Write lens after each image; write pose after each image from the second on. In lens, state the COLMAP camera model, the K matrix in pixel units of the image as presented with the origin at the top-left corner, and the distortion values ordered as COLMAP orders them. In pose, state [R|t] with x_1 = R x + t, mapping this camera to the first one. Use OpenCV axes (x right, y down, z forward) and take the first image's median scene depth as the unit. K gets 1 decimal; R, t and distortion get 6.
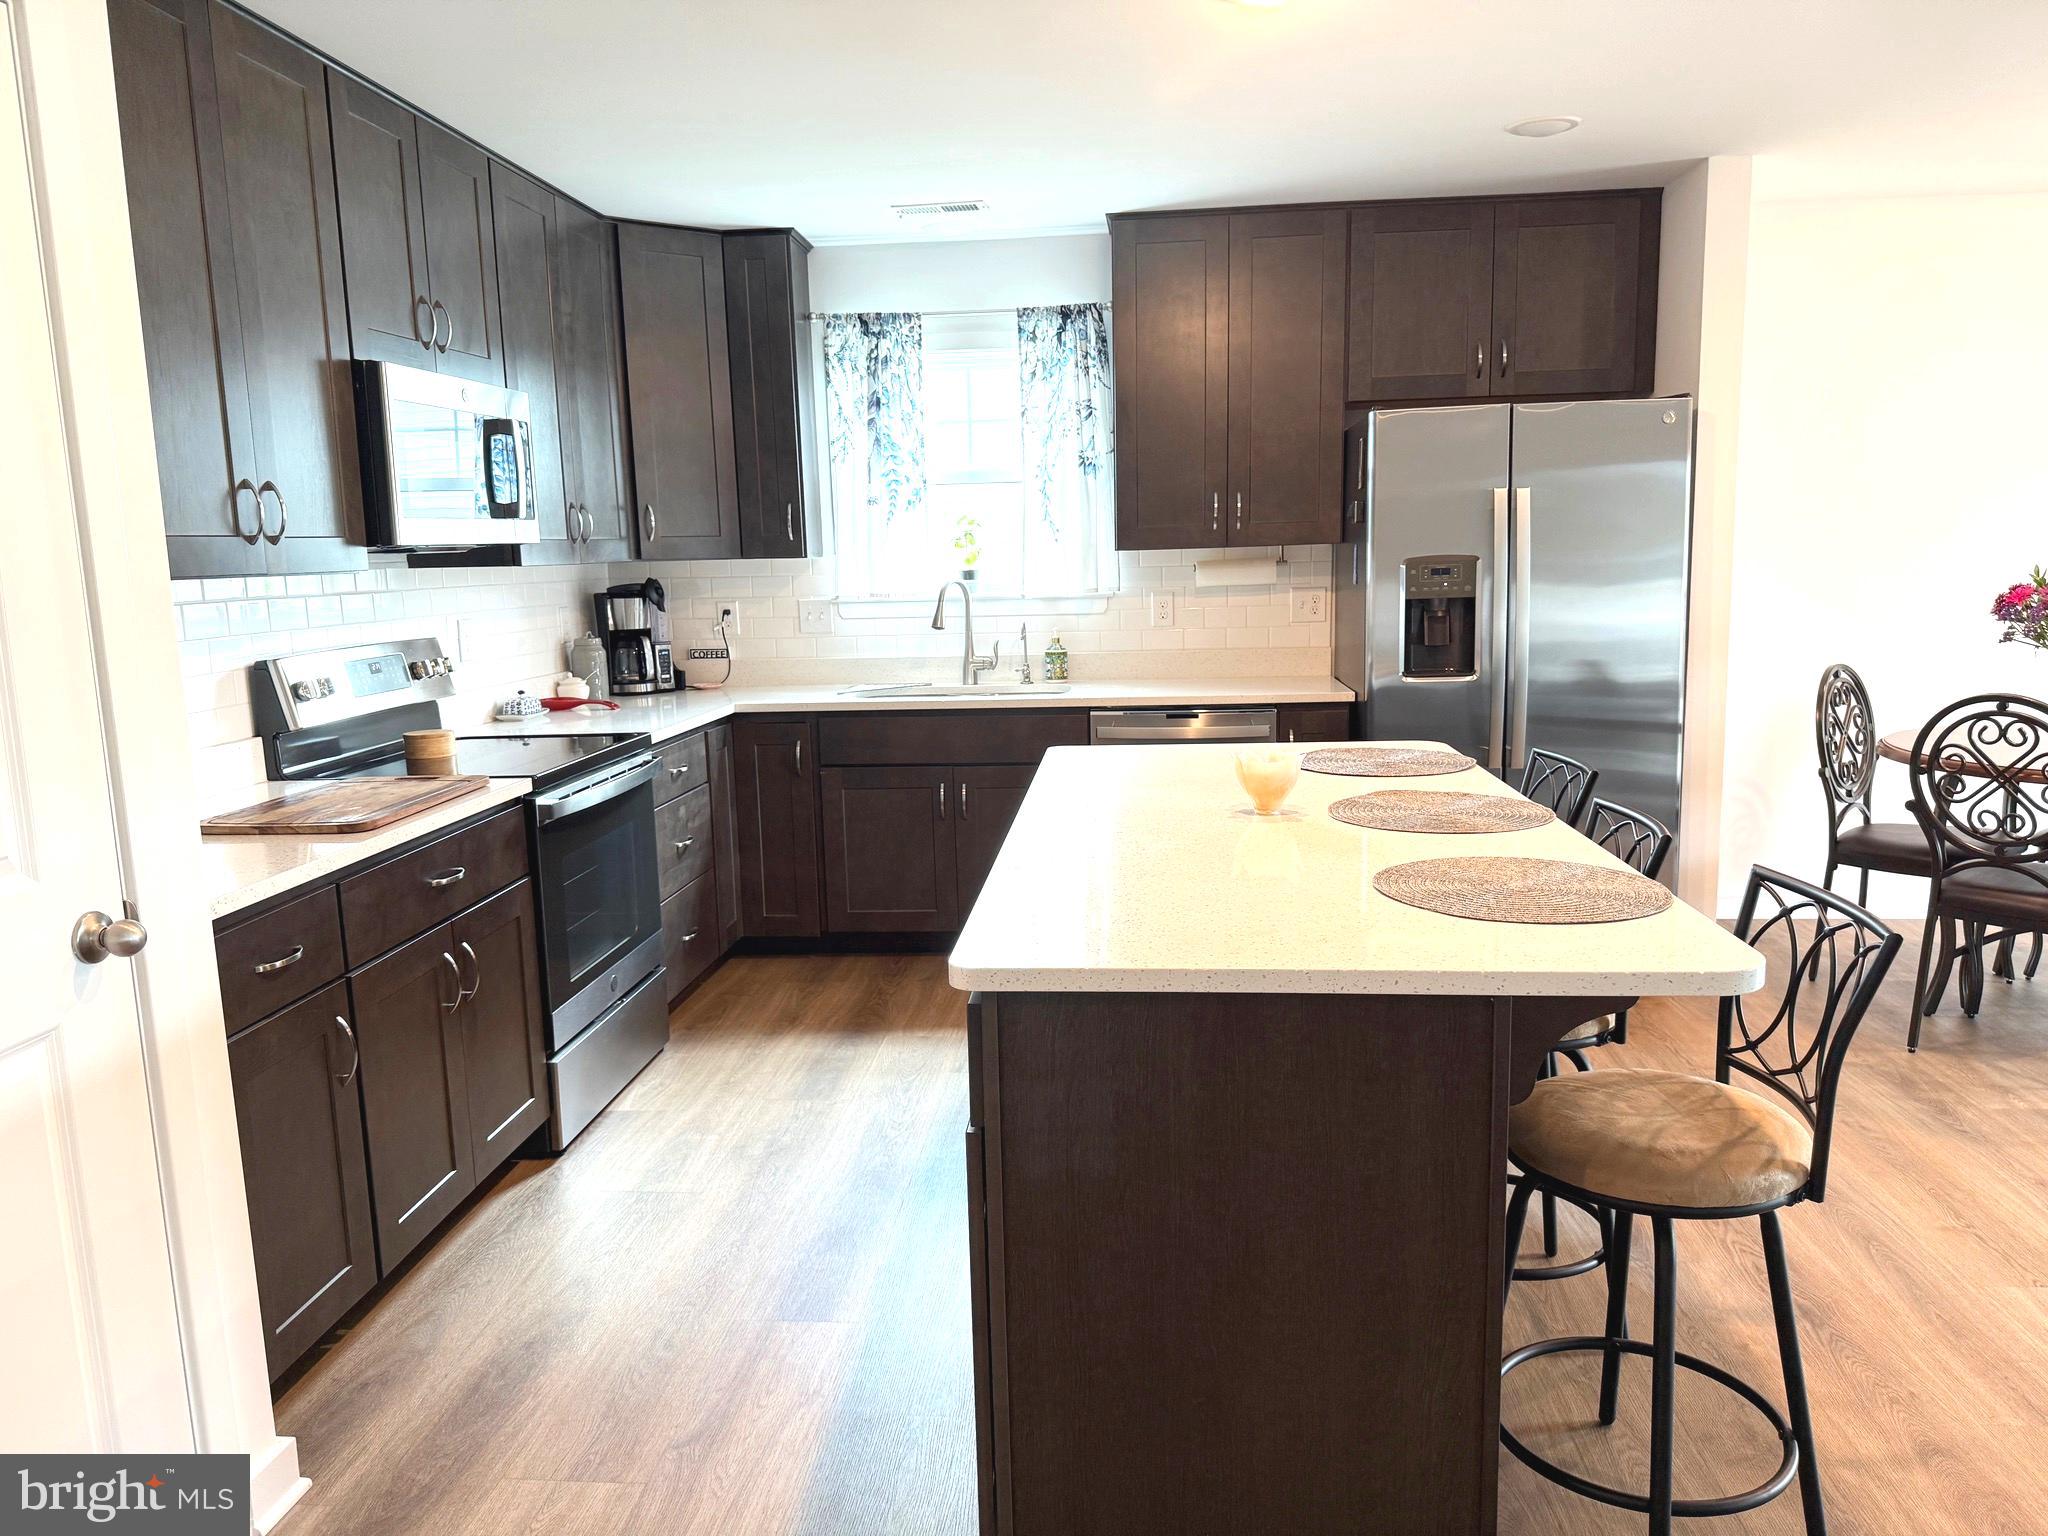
lens RADIAL K [[1439.8, 0, 1024.0], [0, 1439.8, 768.0], [0, 0, 1]] dist [0.156577, -0.303854]
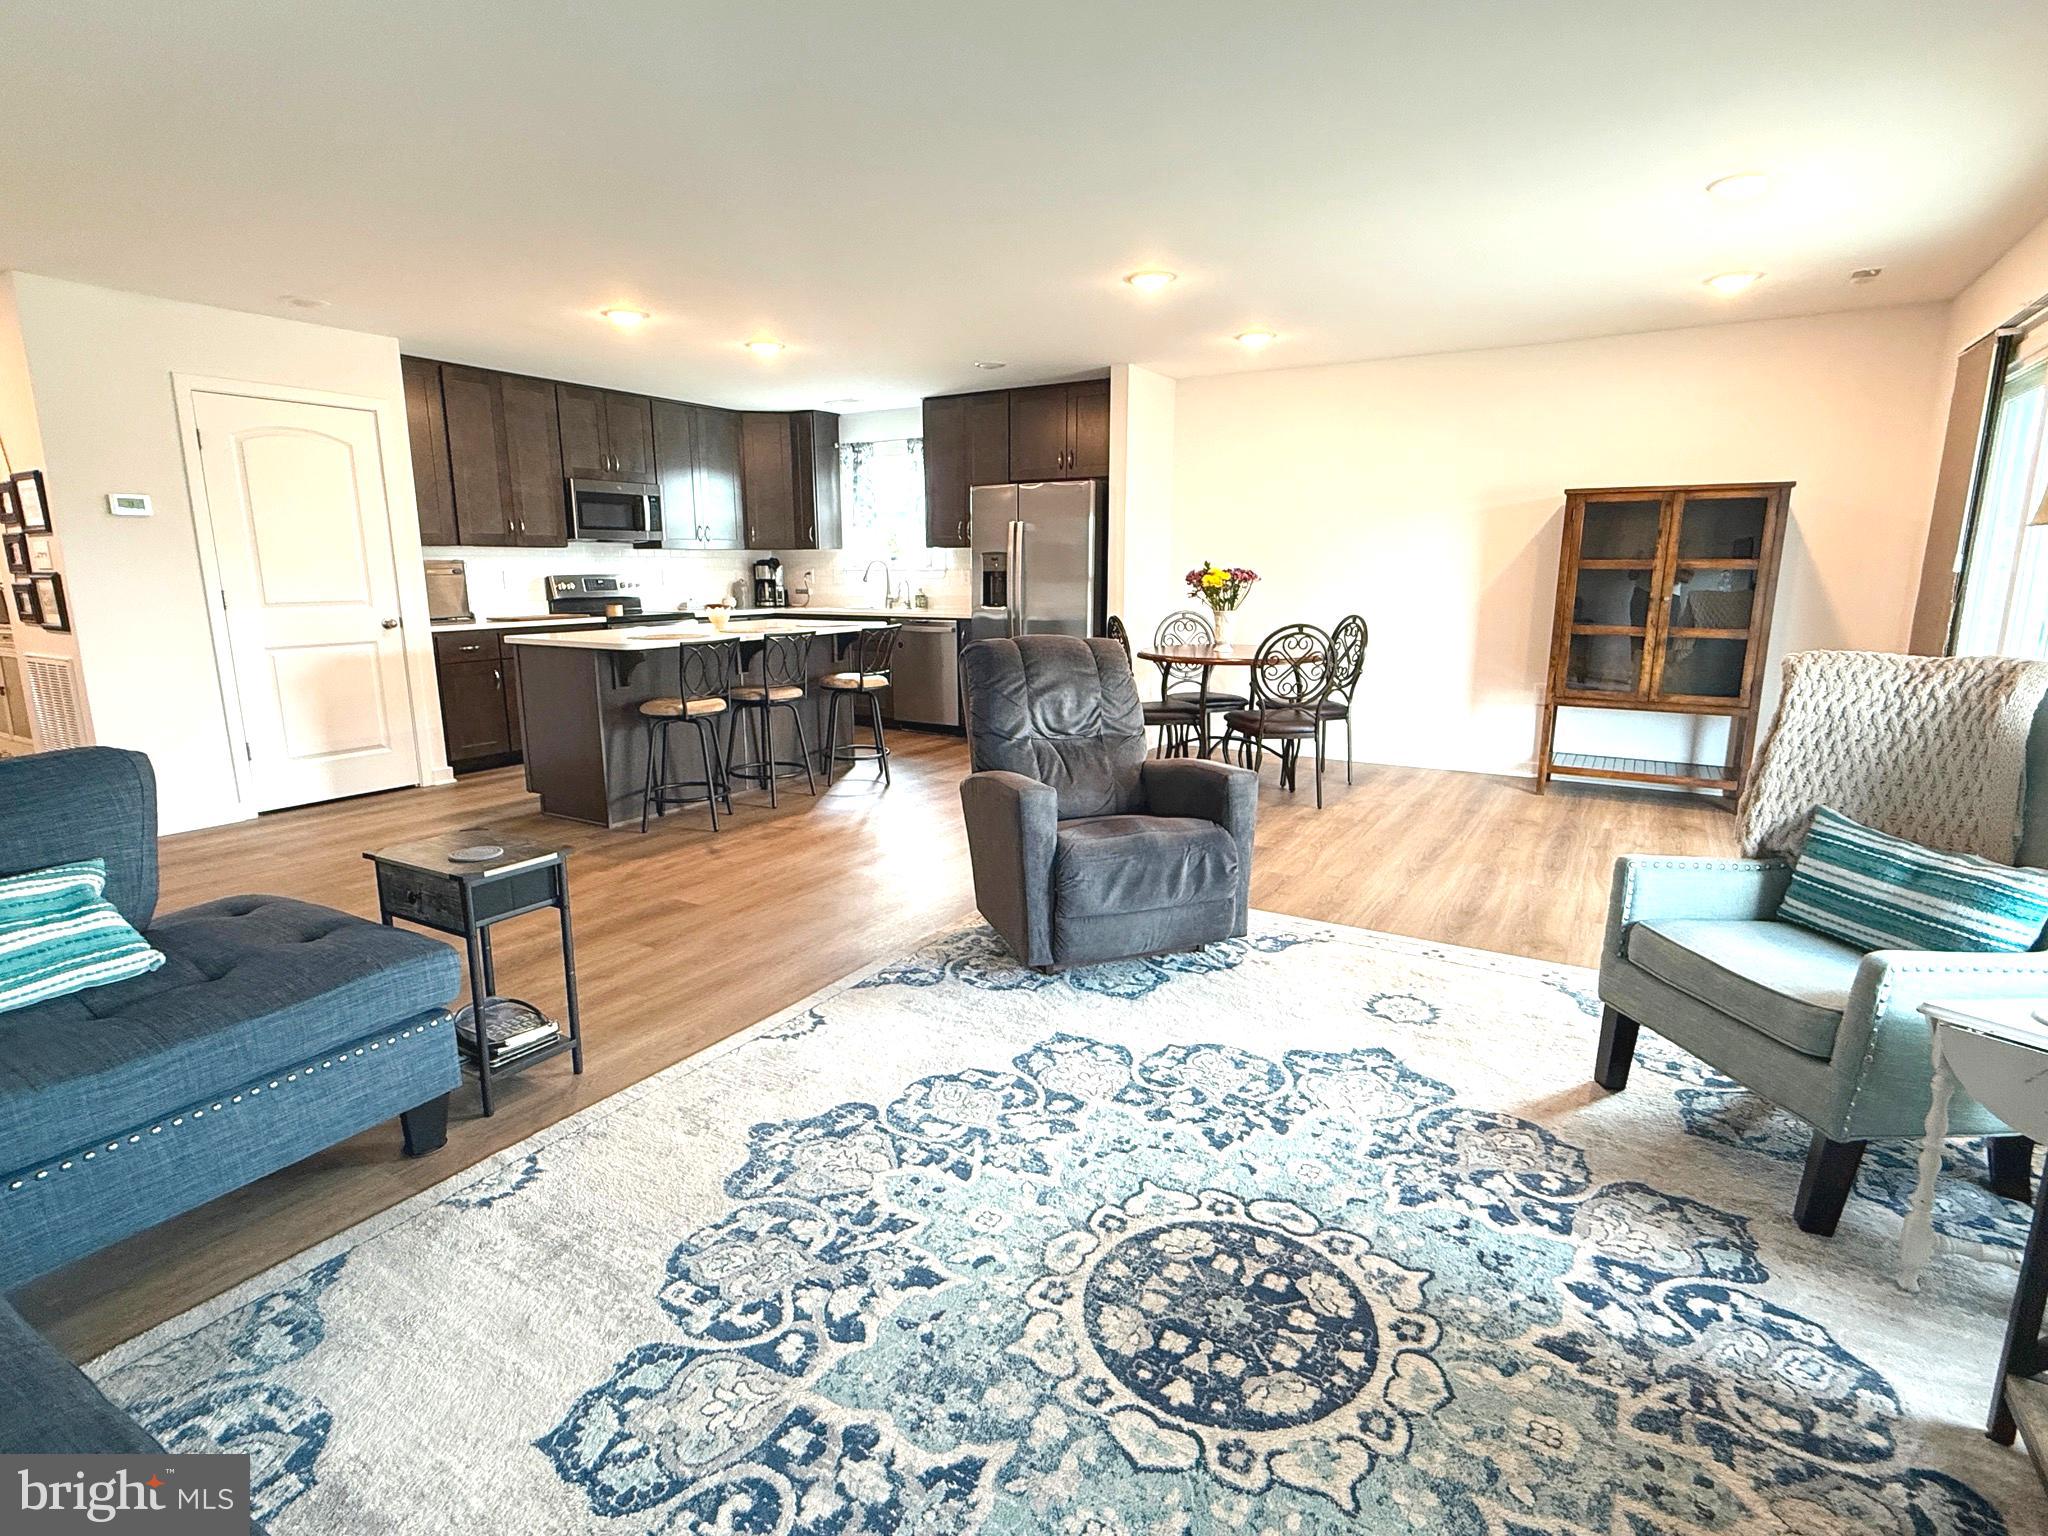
lens RADIAL K [[1023.2, 0, 1024.0], [0, 1023.2, 768.0], [0, 0, 1]] dist [-0.001528, -0.000859]
pose [[0.899251, 0.107983, -0.423895, 0.877412], [-0.087539, 0.993873, 0.067473, 0.063418], [0.428584, -0.023568, 0.903194, -0.345322]]
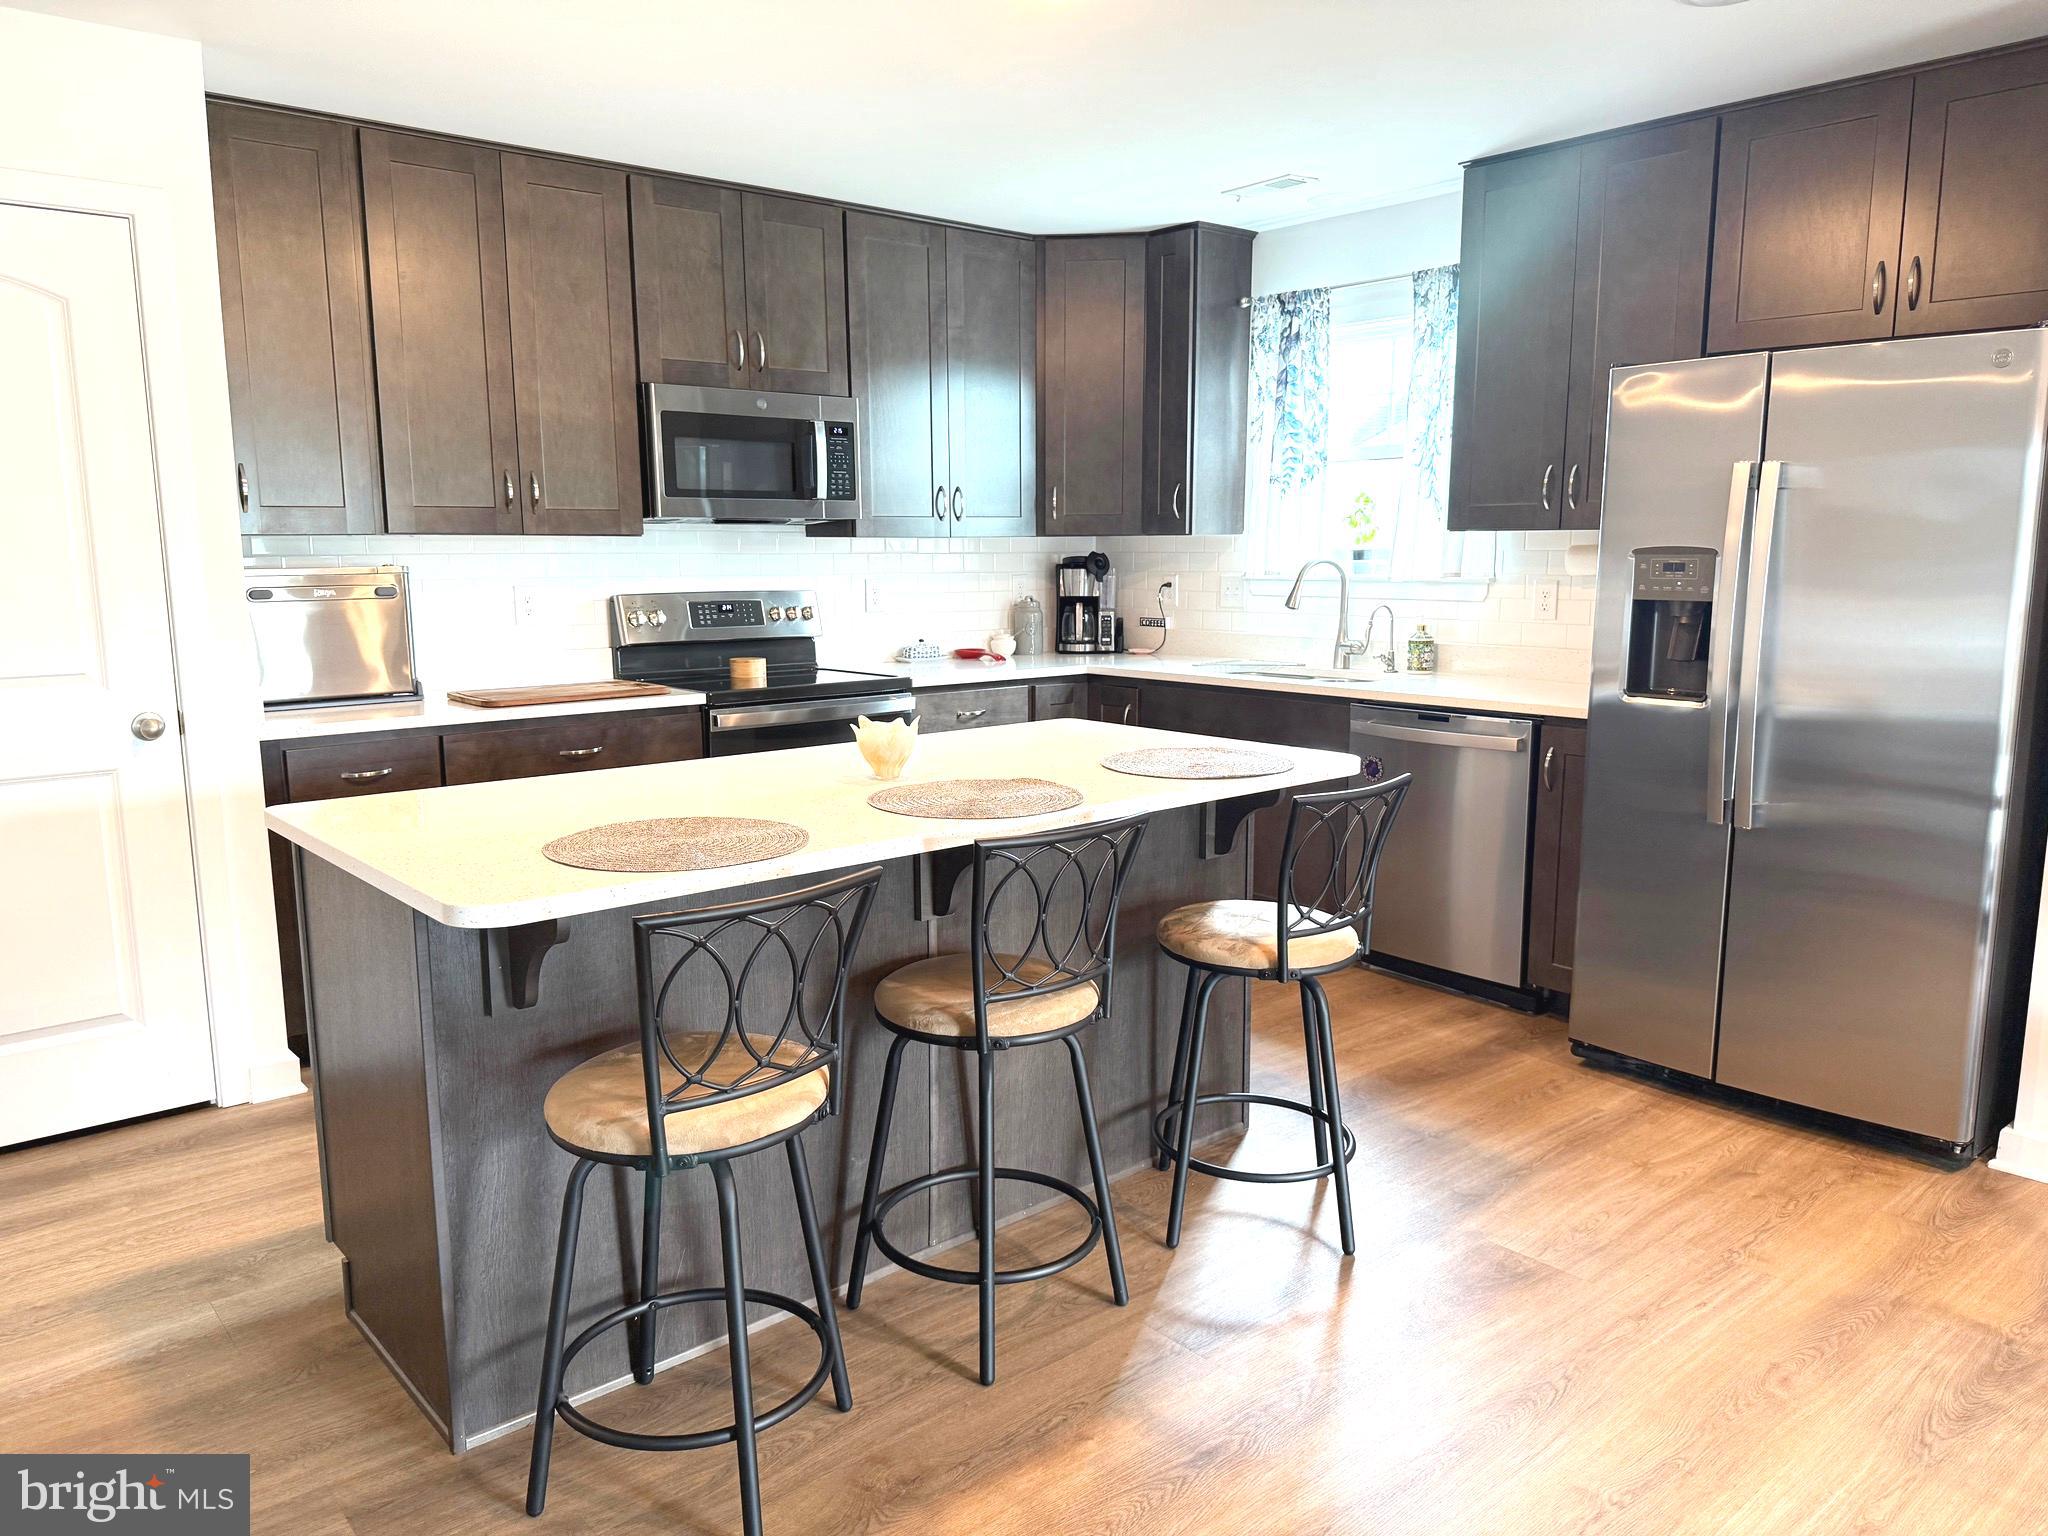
lens RADIAL K [[1439.8, 0, 1024.0], [0, 1439.8, 768.0], [0, 0, 1]] dist [0.156577, -0.303854]
pose [[0.717524, 0.131711, -0.683968, 0.506767], [-0.121936, 0.990547, 0.062831, -0.028291], [0.685778, 0.038318, 0.726801, 0.157032]]
